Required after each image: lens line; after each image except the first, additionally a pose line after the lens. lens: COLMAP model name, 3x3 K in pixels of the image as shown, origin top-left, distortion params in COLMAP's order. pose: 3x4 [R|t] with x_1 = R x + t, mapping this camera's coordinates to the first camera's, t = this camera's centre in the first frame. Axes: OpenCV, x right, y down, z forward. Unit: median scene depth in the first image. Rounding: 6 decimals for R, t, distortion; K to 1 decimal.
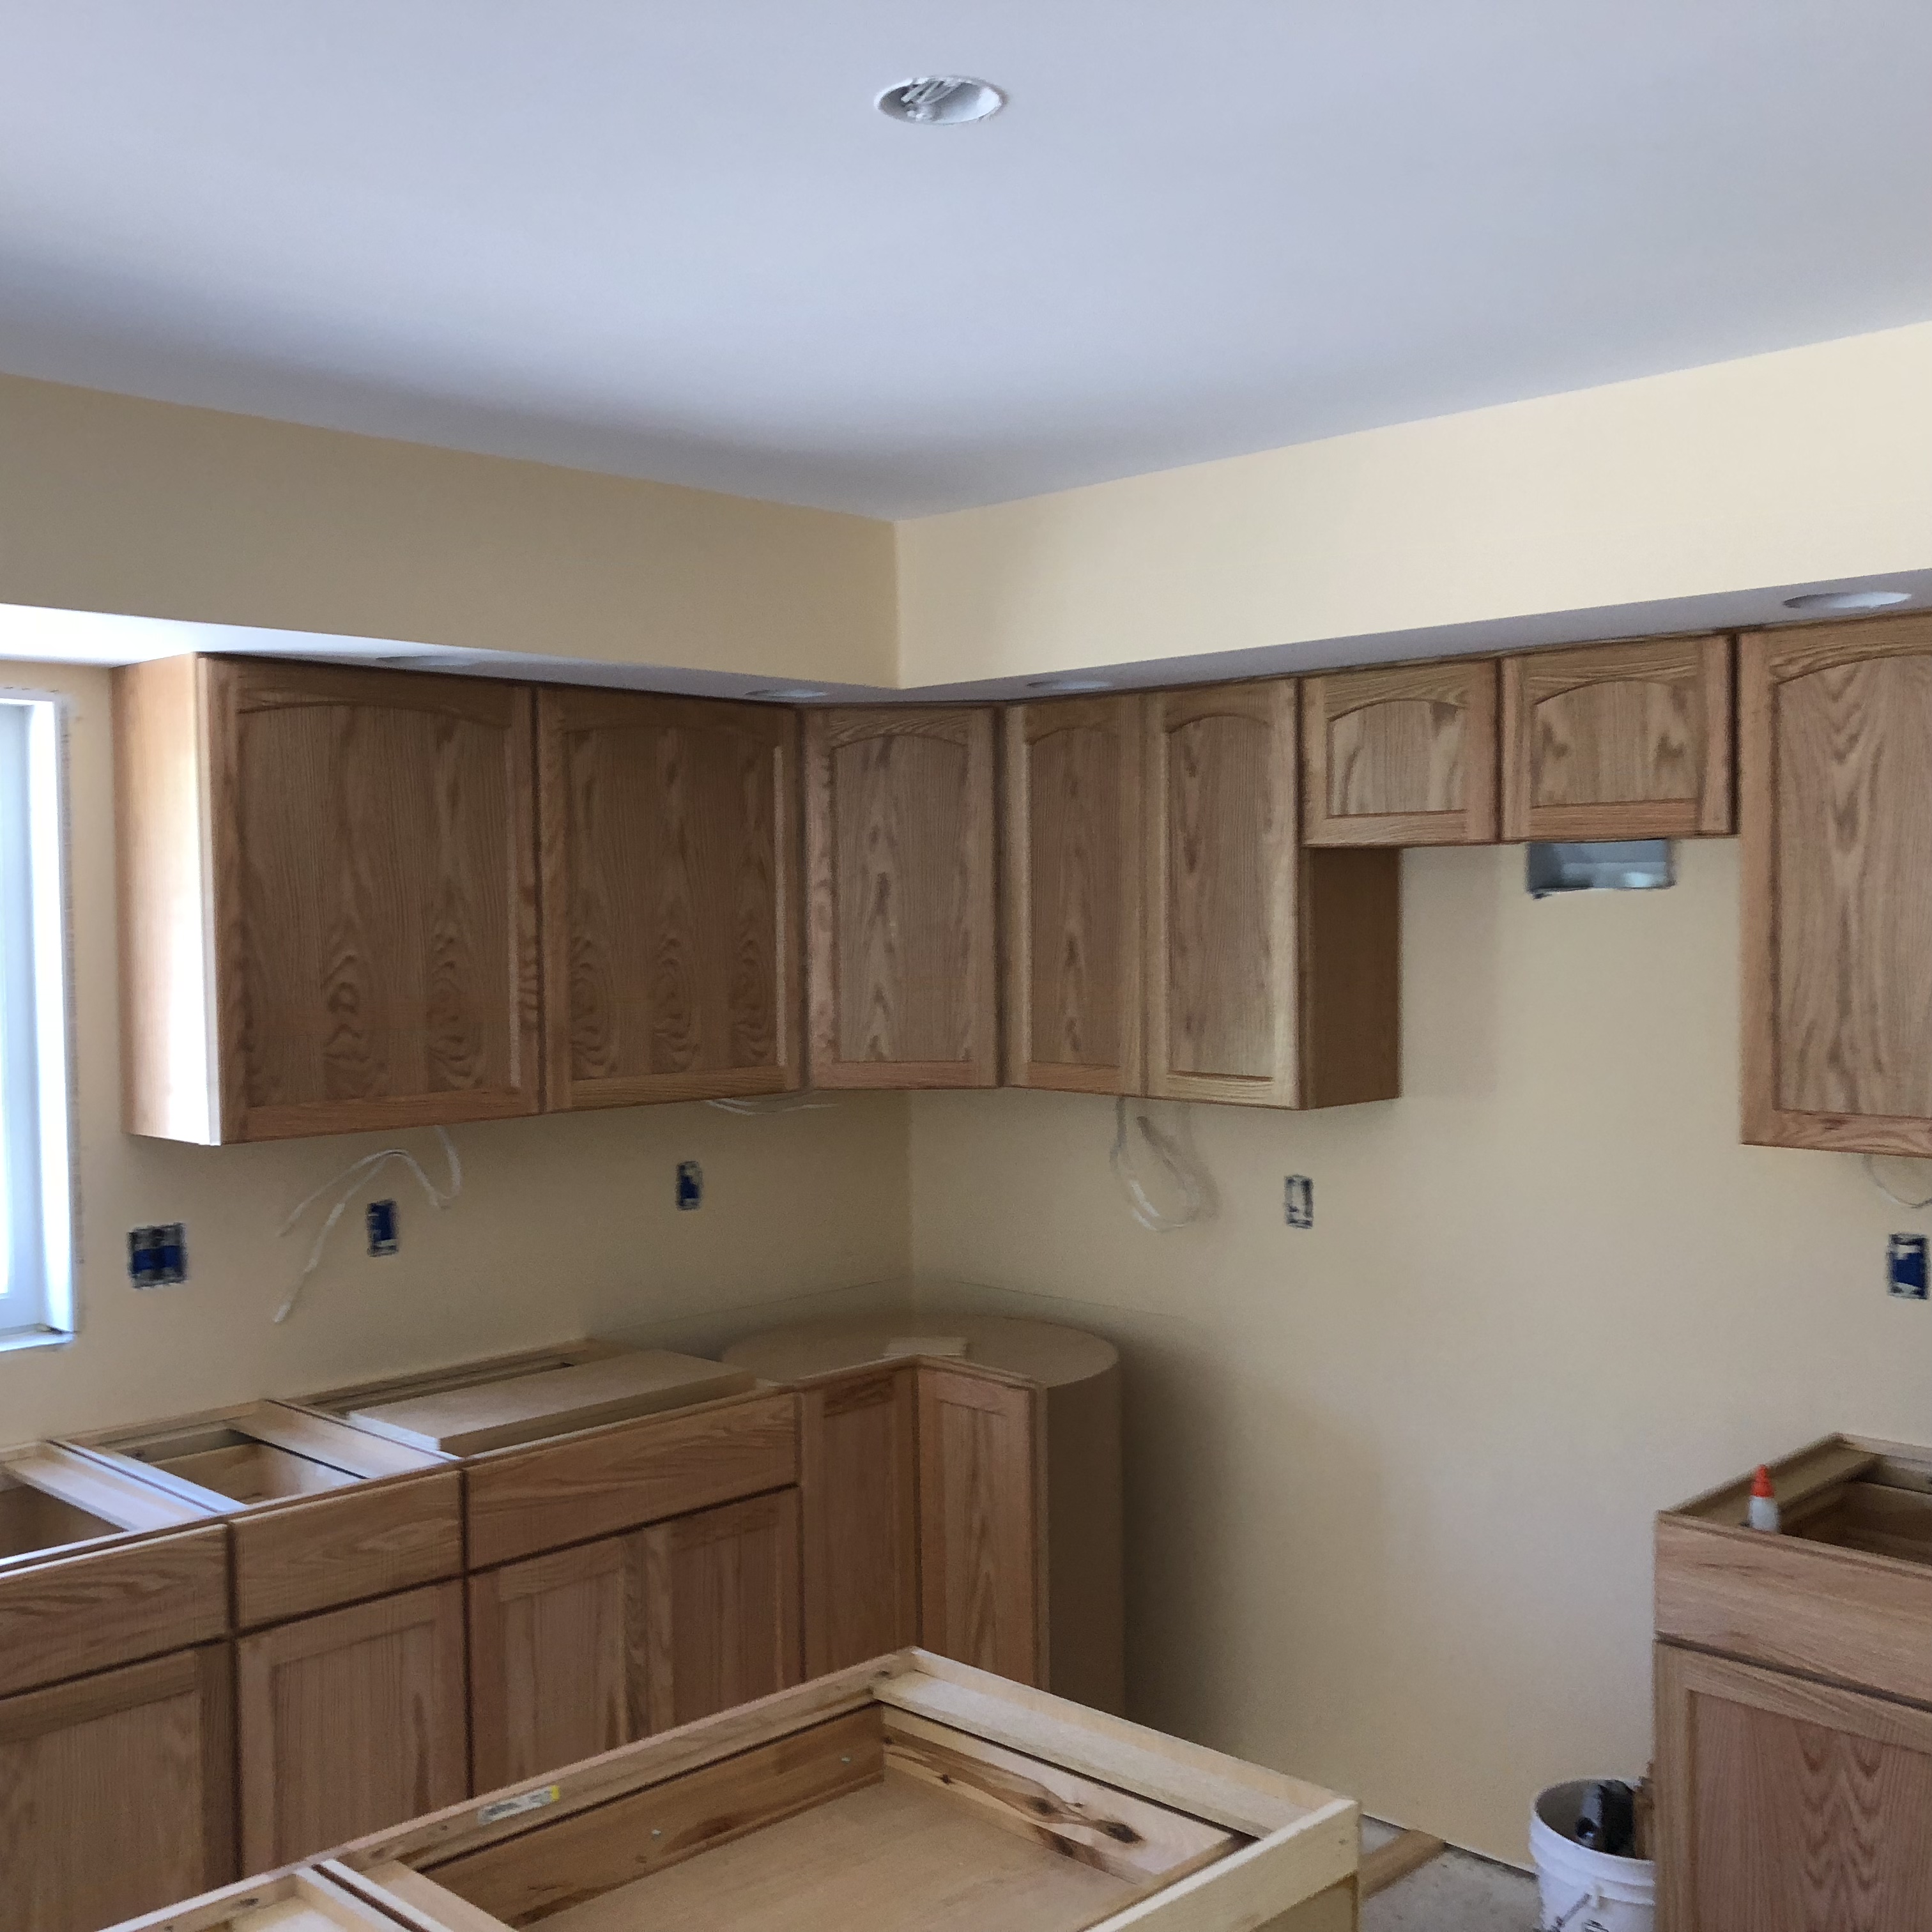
lens RADIAL K [[2105.0, 0, 966.0], [0, 2105.0, 966.0], [0, 0, 1]] dist [0.015141, -0.005164]
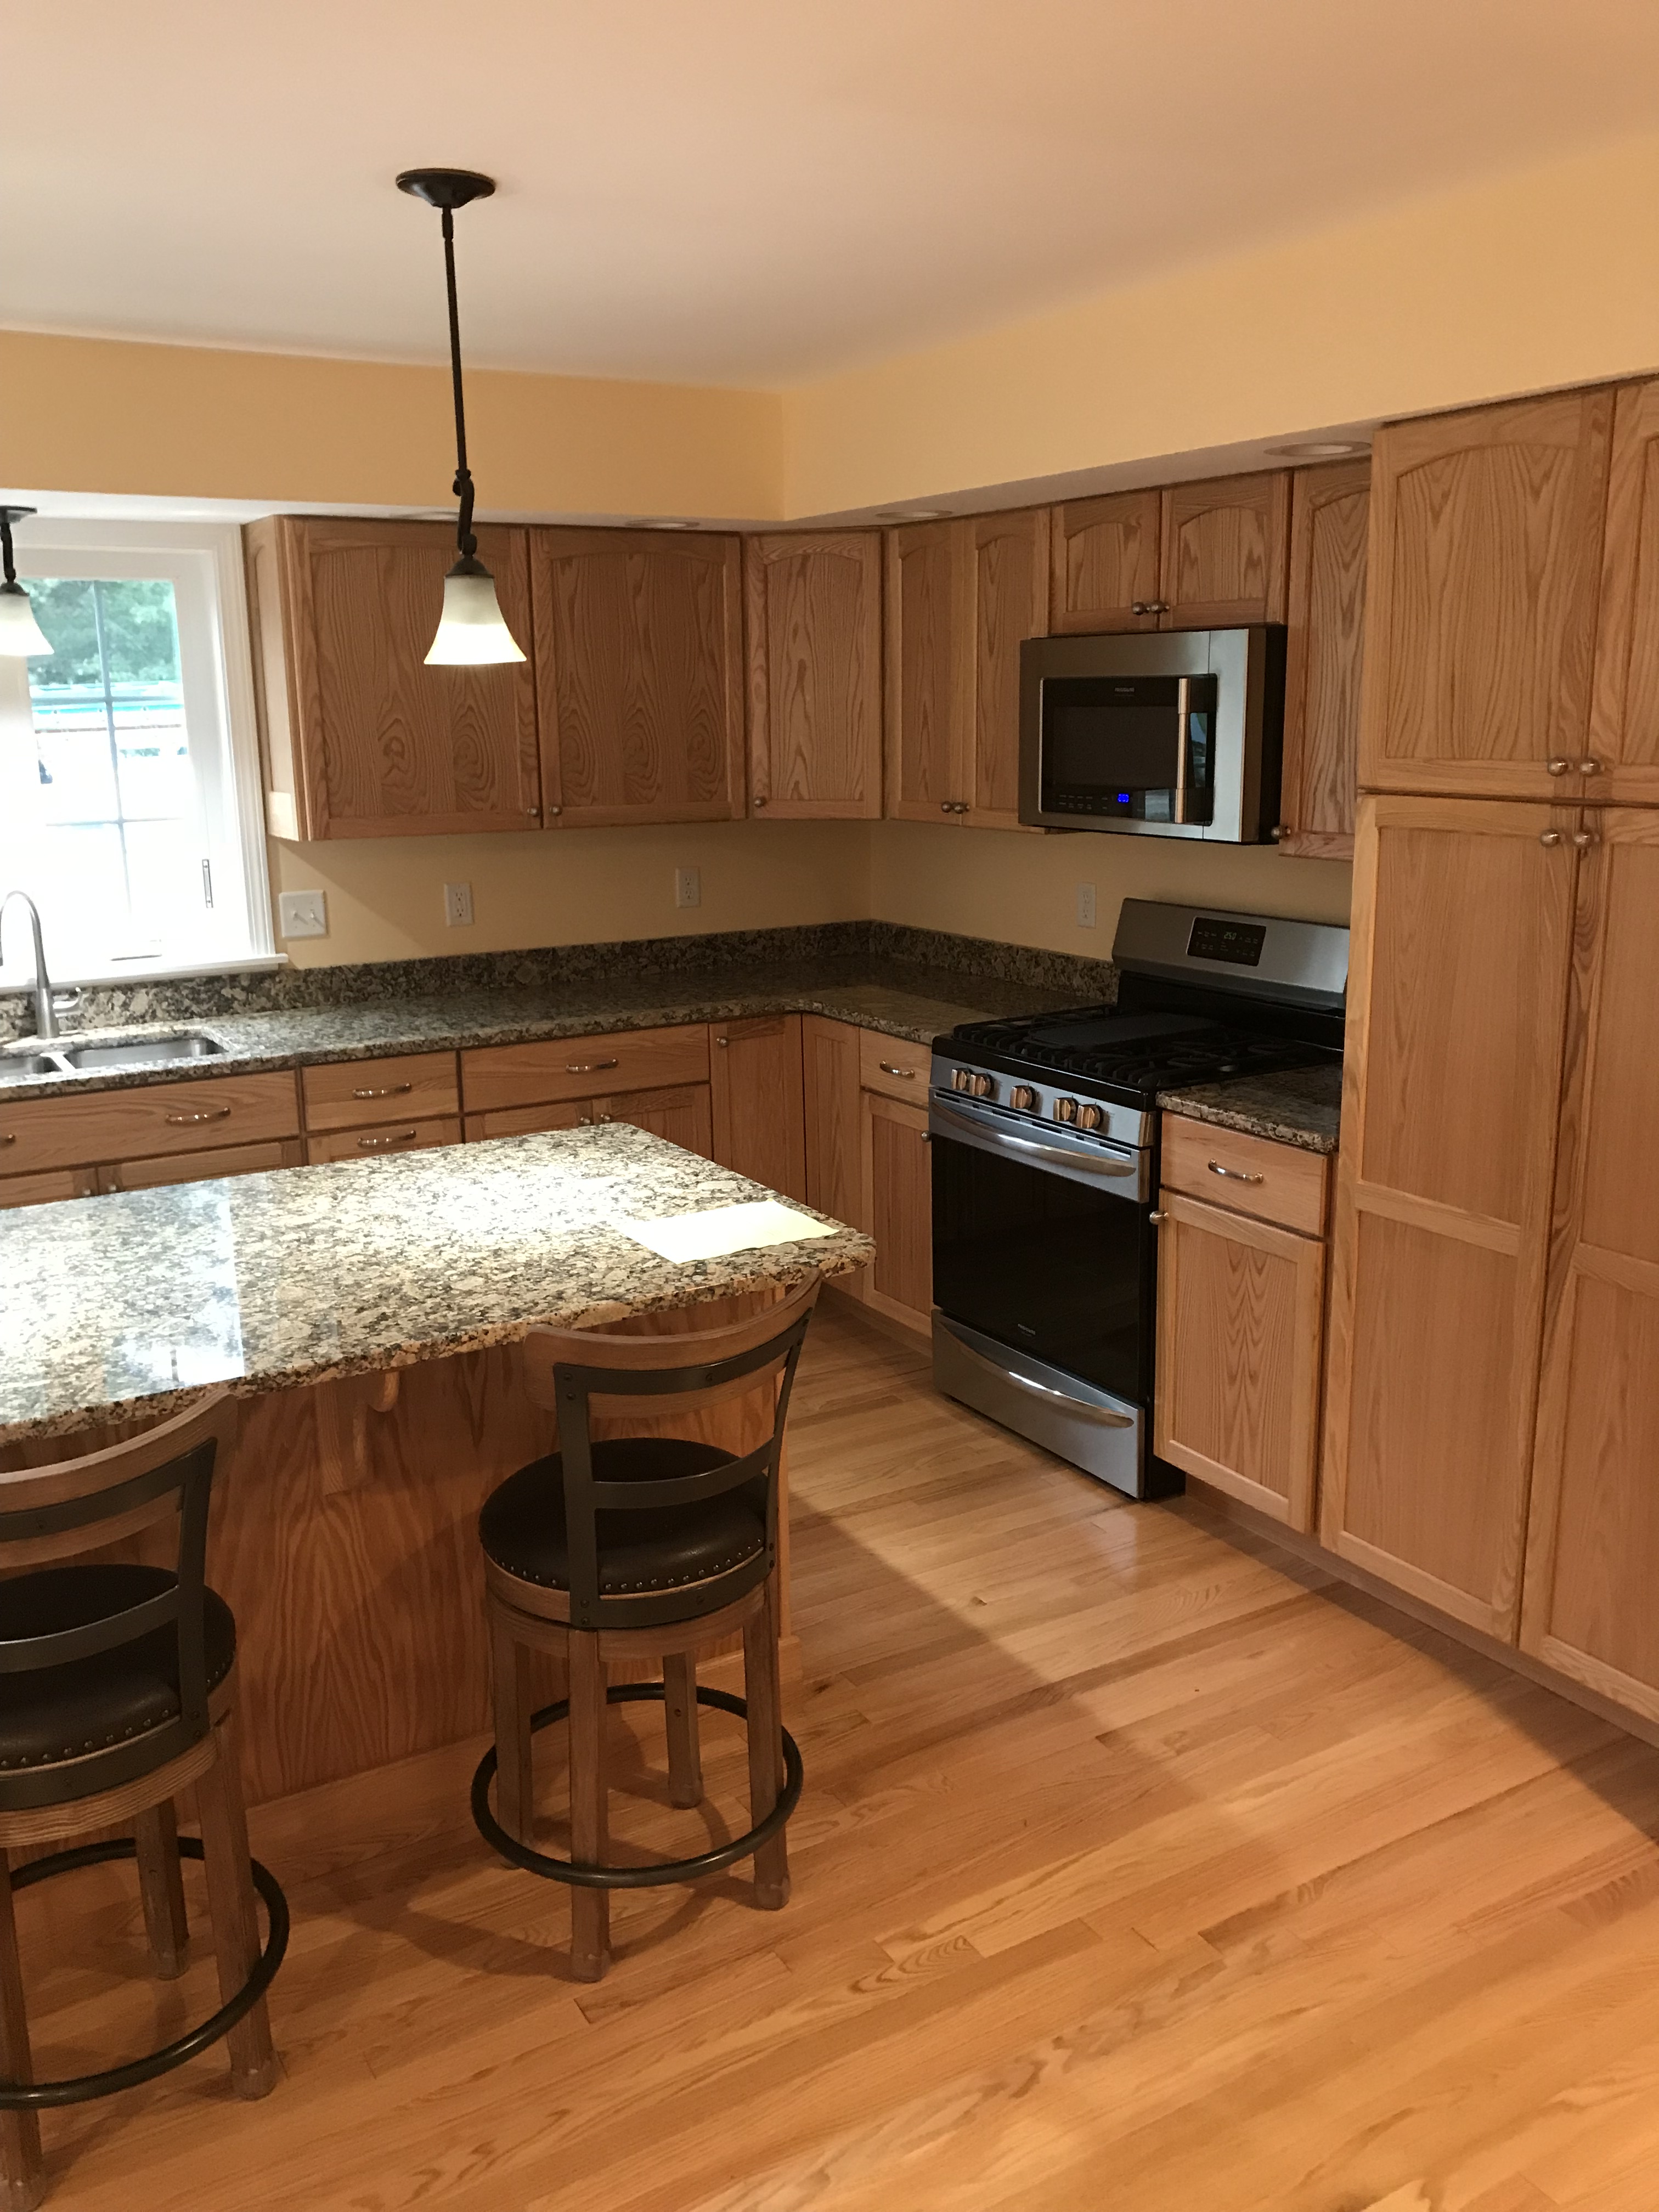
lens RADIAL K [[1805.9, 0, 829.5], [0, 1805.9, 1106.0], [0, 0, 1]] dist [0.133937, -0.614514]
pose [[0.969503, 0.050786, -0.239760, 0.320467], [-0.002878, 0.980585, 0.196073, 0.010569], [0.245063, -0.189403, 0.950826, -0.205357]]
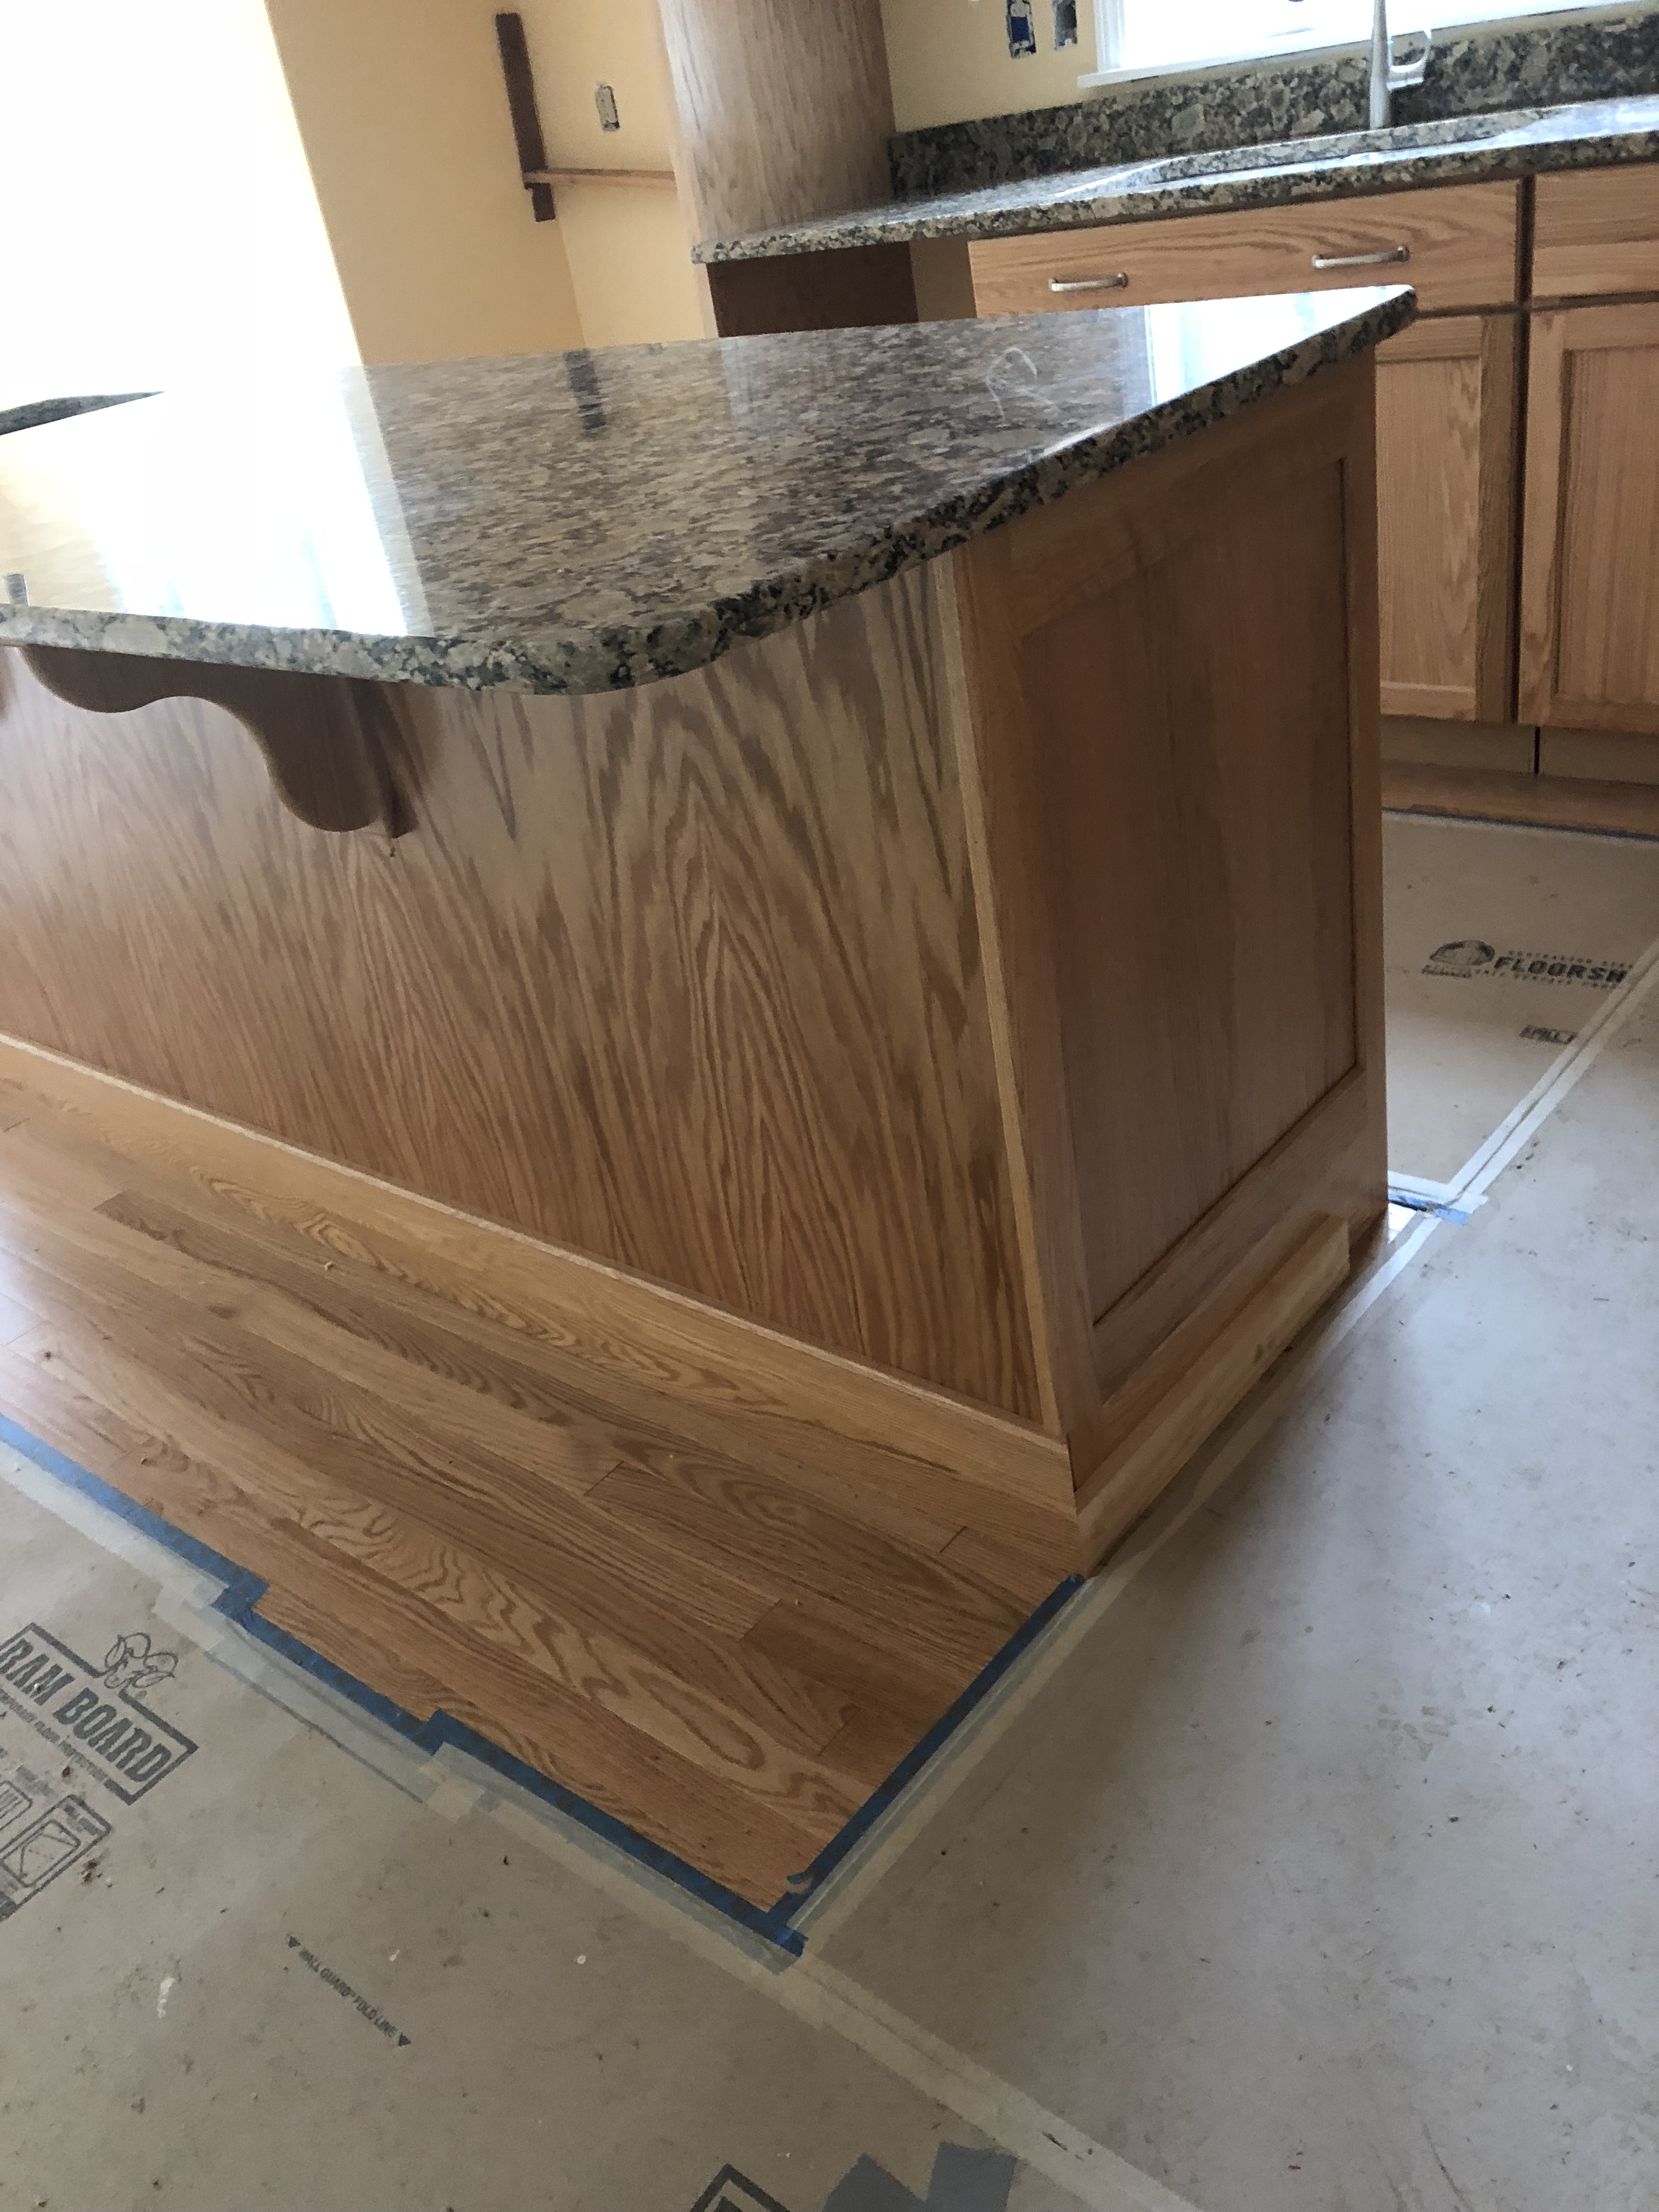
lens RADIAL K [[1850.3, 0, 829.5], [0, 1850.3, 1106.0], [0, 0, 1]] dist [0.106163, -0.130671]
pose [[0.091722, 0.475162, -0.875104, 0.442534], [0.129247, 0.865694, 0.483600, 0.143083], [0.987361, -0.157462, 0.017990, 0.501346]]
